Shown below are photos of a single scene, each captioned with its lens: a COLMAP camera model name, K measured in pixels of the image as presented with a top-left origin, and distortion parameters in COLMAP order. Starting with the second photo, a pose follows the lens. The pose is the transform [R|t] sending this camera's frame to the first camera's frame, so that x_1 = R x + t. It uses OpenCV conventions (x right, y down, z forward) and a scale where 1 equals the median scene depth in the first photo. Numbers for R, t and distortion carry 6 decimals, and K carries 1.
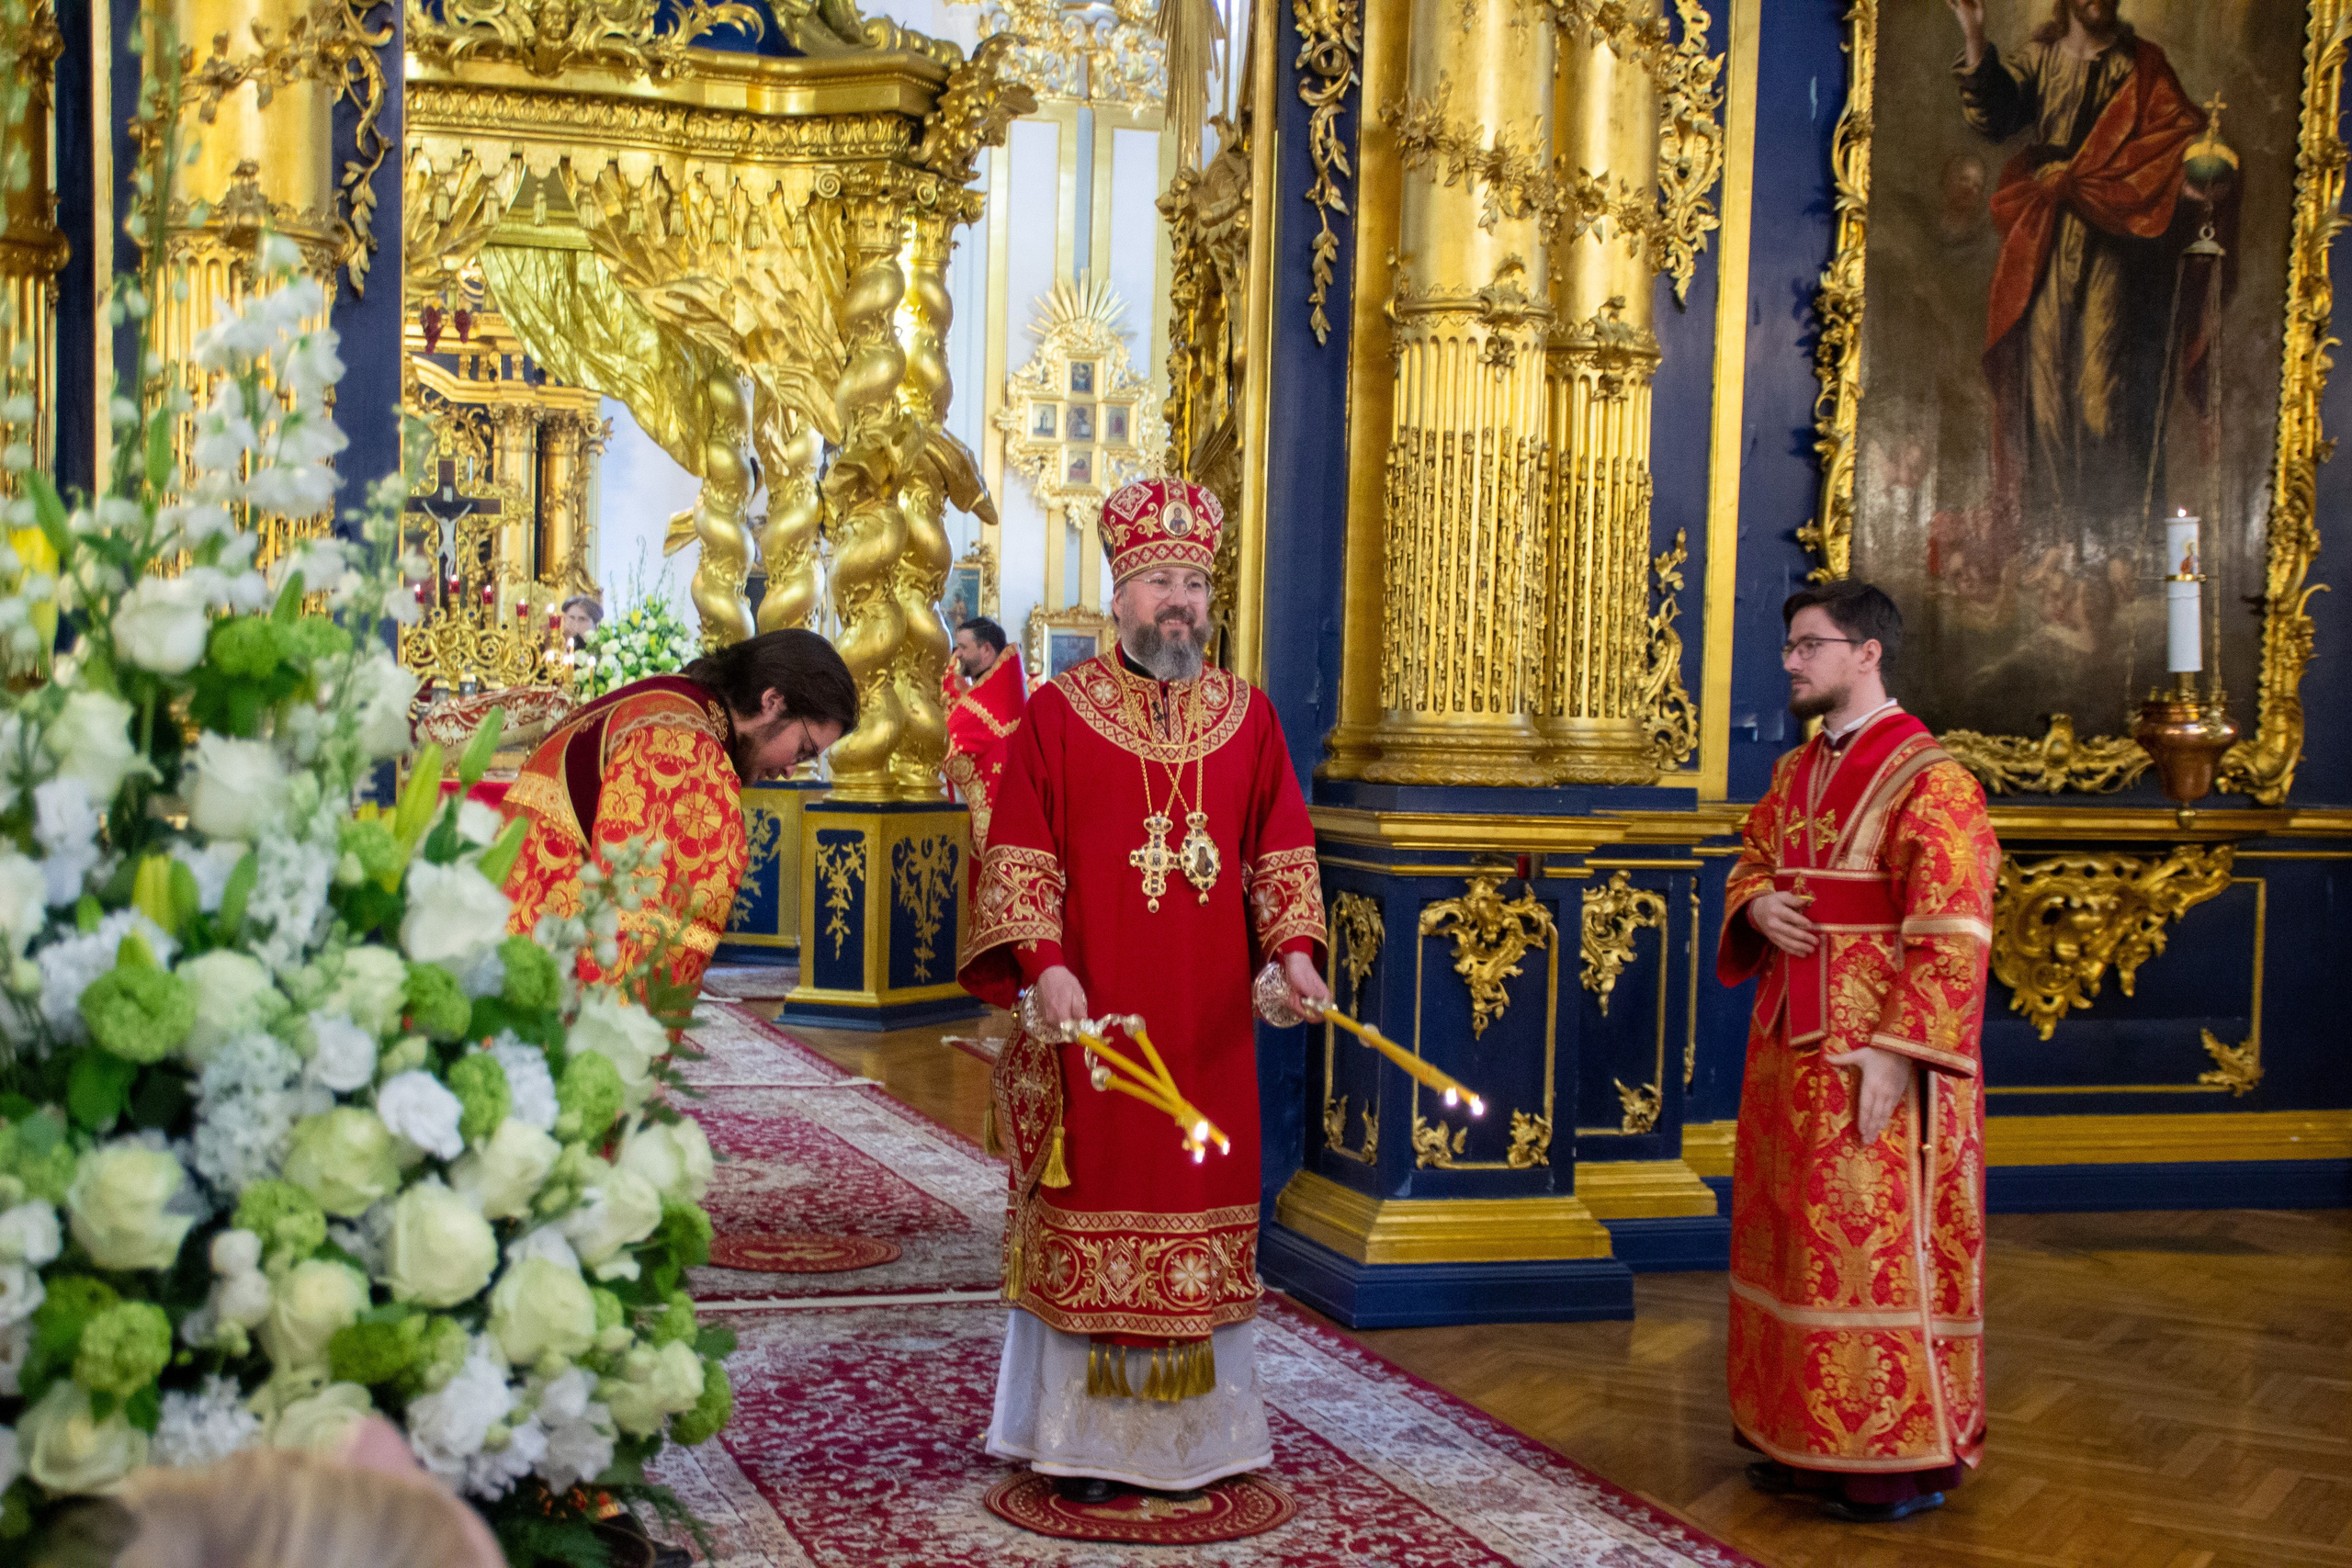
lens RADIAL K [[3350.6, 0, 1175.2], [0, 3350.6, 833.6], [0, 0, 1]] dist [0.038845, 0.472198]
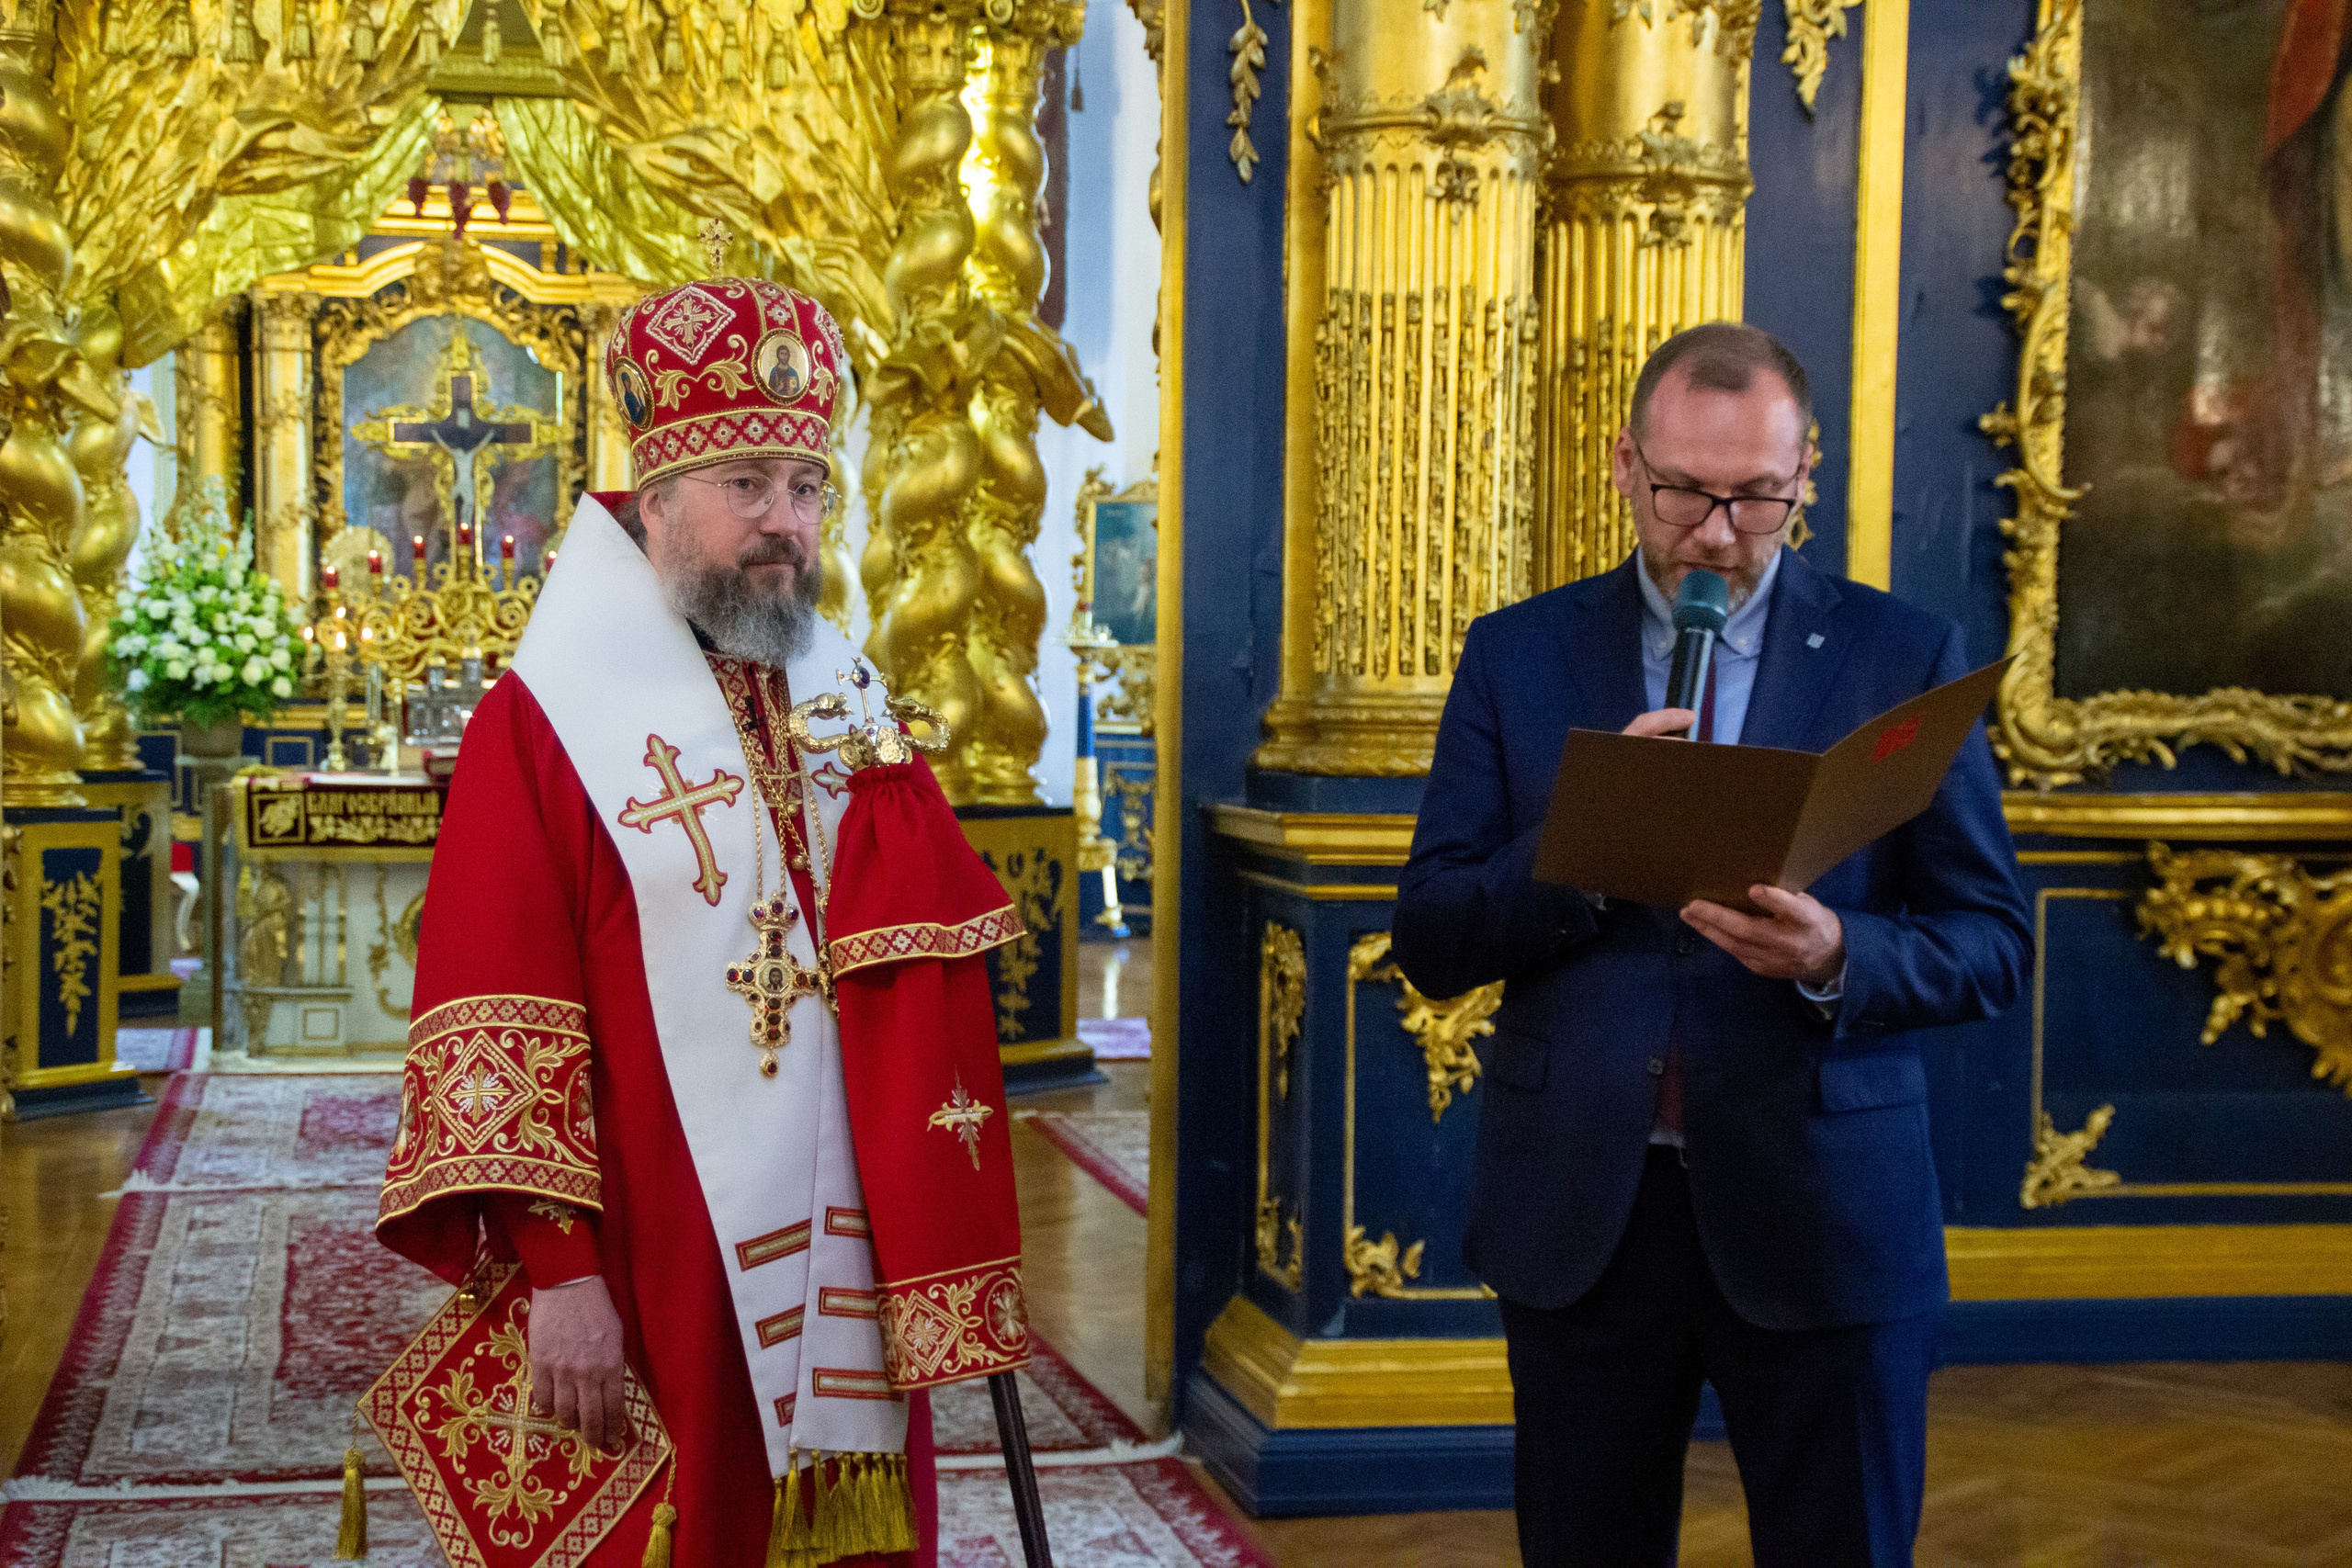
lens RADIAL K [[4237.8, 0, 1187.4], [0, 4237.8, 844.4], [0, 0, 1]] dist [0.202715, 0.687876]
pose [[0.992166, -0.010998, -0.124438, 0.128732], [0.011080, 0.999939, -0.000034, 0.000116], [0.124431, -0.001345, 0.992227, 0.059229]]
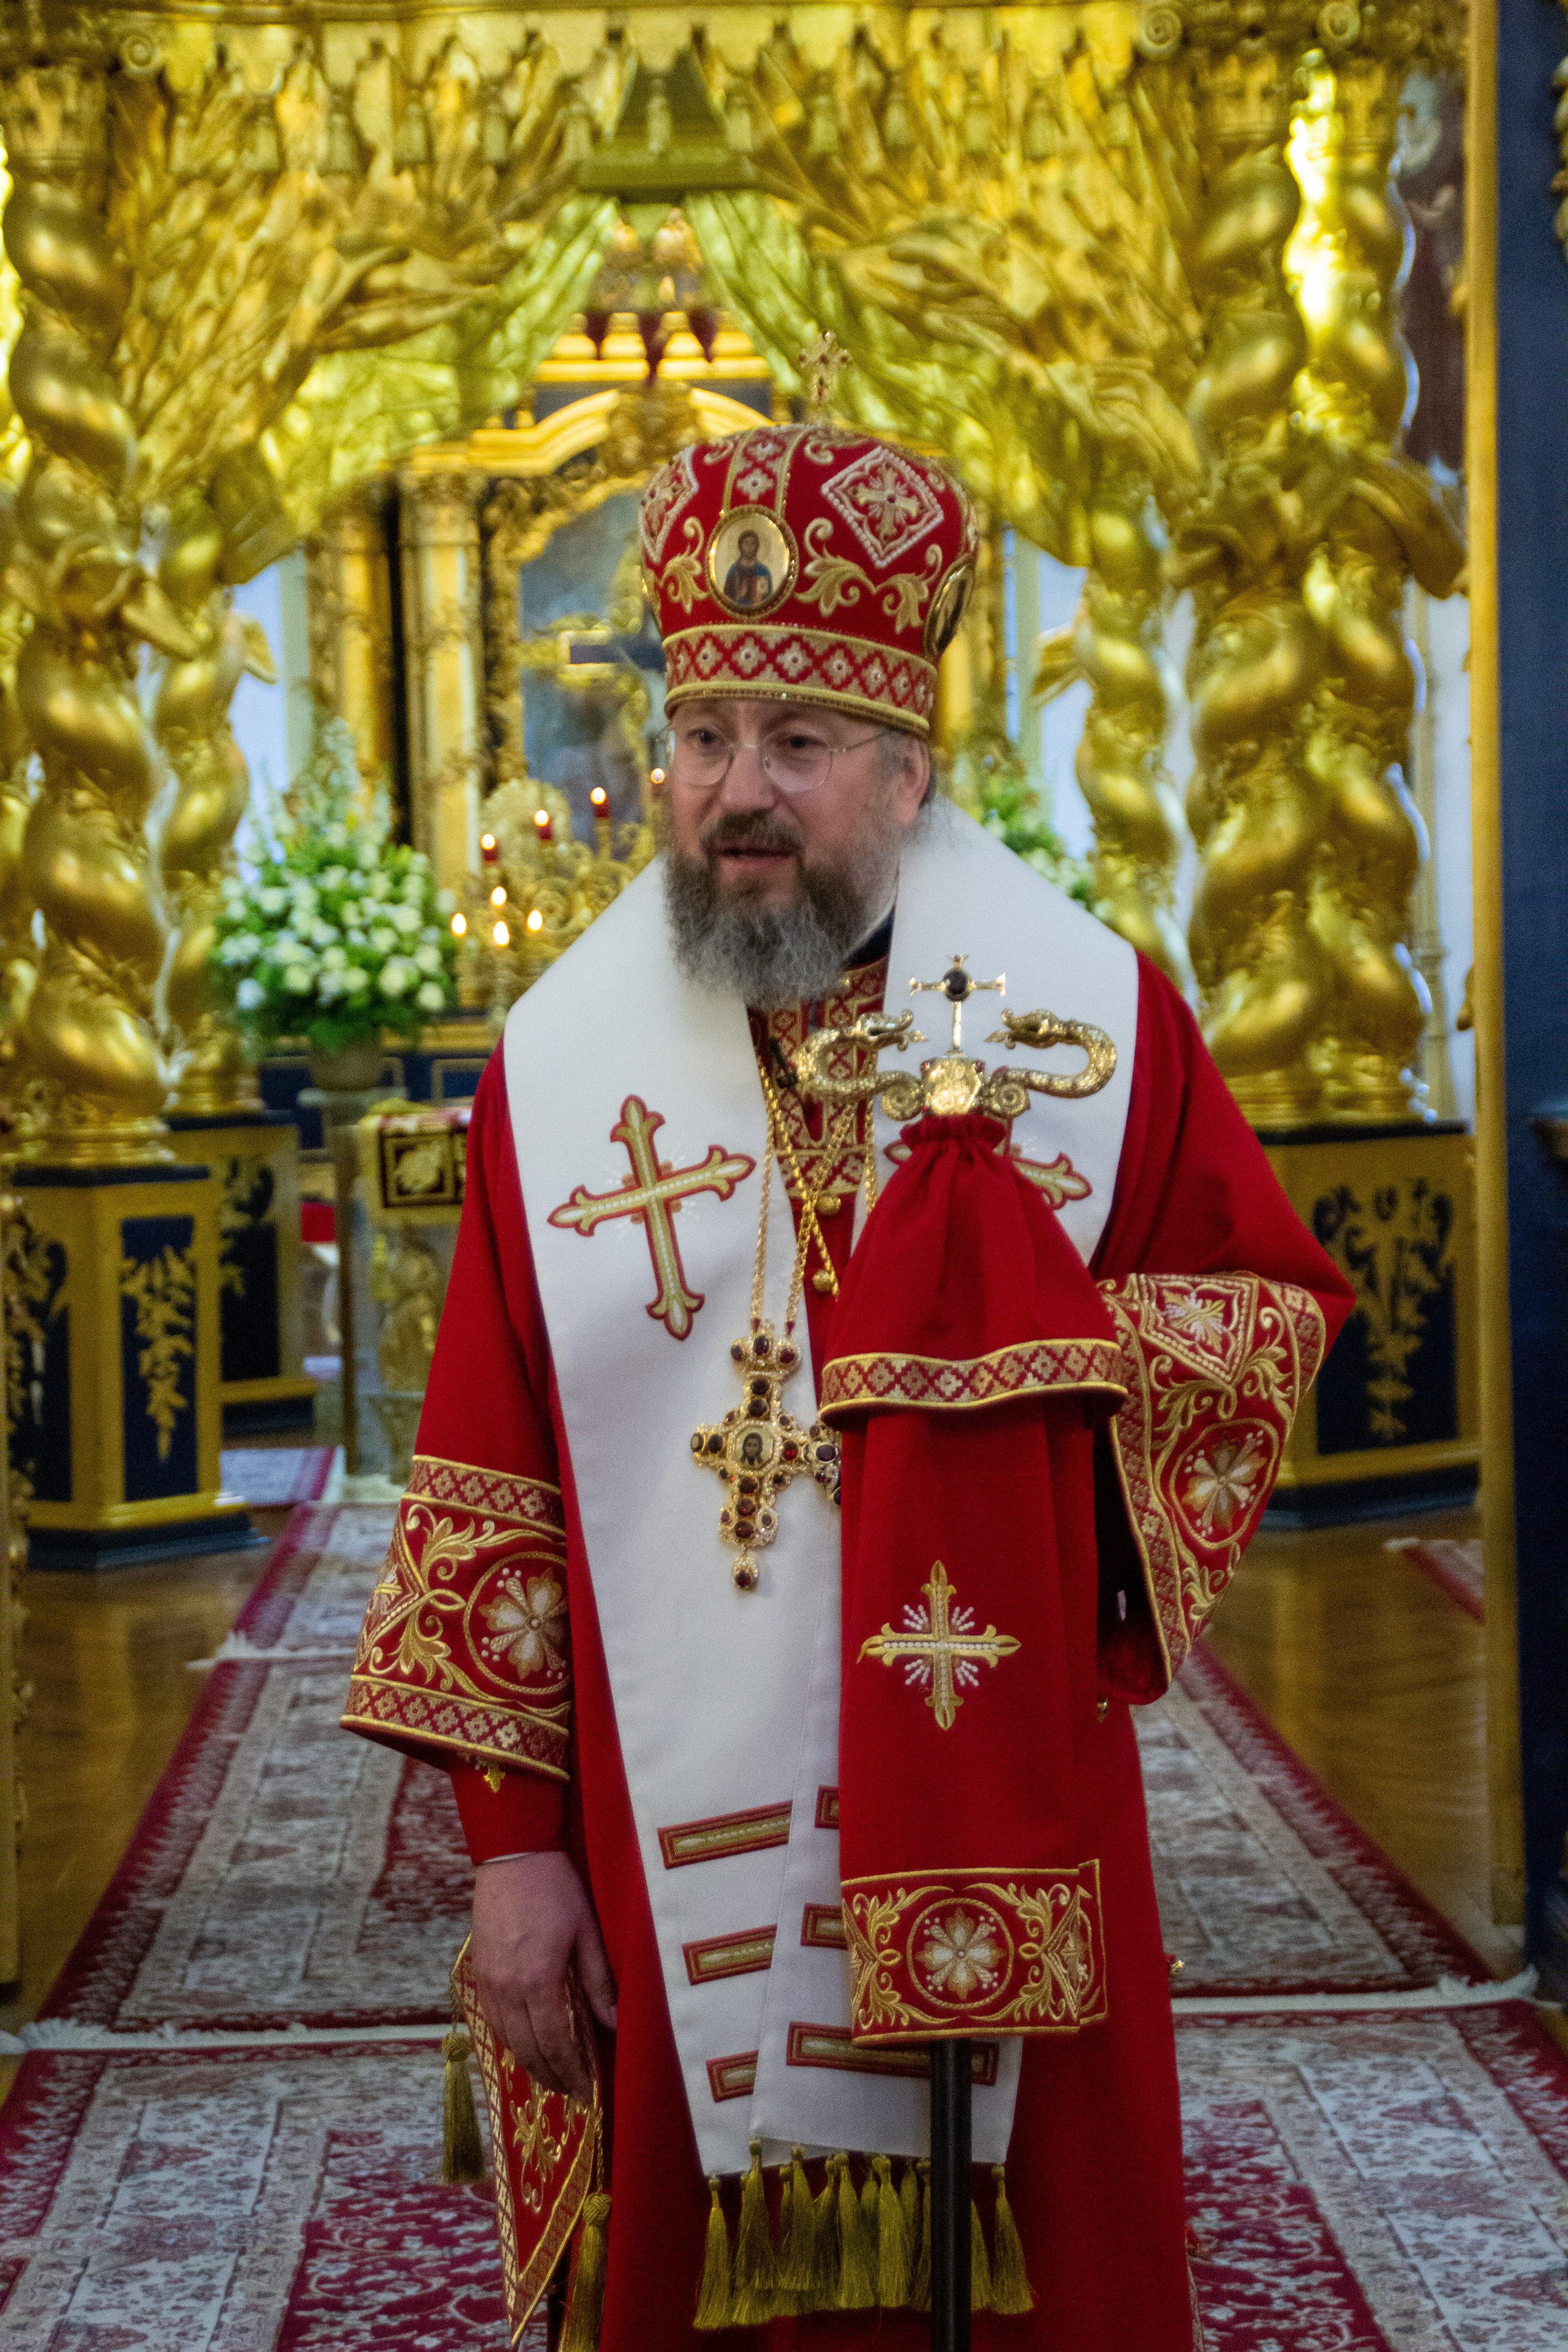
lens RADIAL K [[5880.5, 0, 799.5], [0, 5880.5, 1210.9], [0, 0, 1]] dist [0.520441, 0.657038]
pose [[0.958033, -0.038479, -0.284065, 0.170542], [0.040615, 0.999174, 0.001631, -0.000116], [0.283767, -0.013100, 0.958804, 0.026104]]
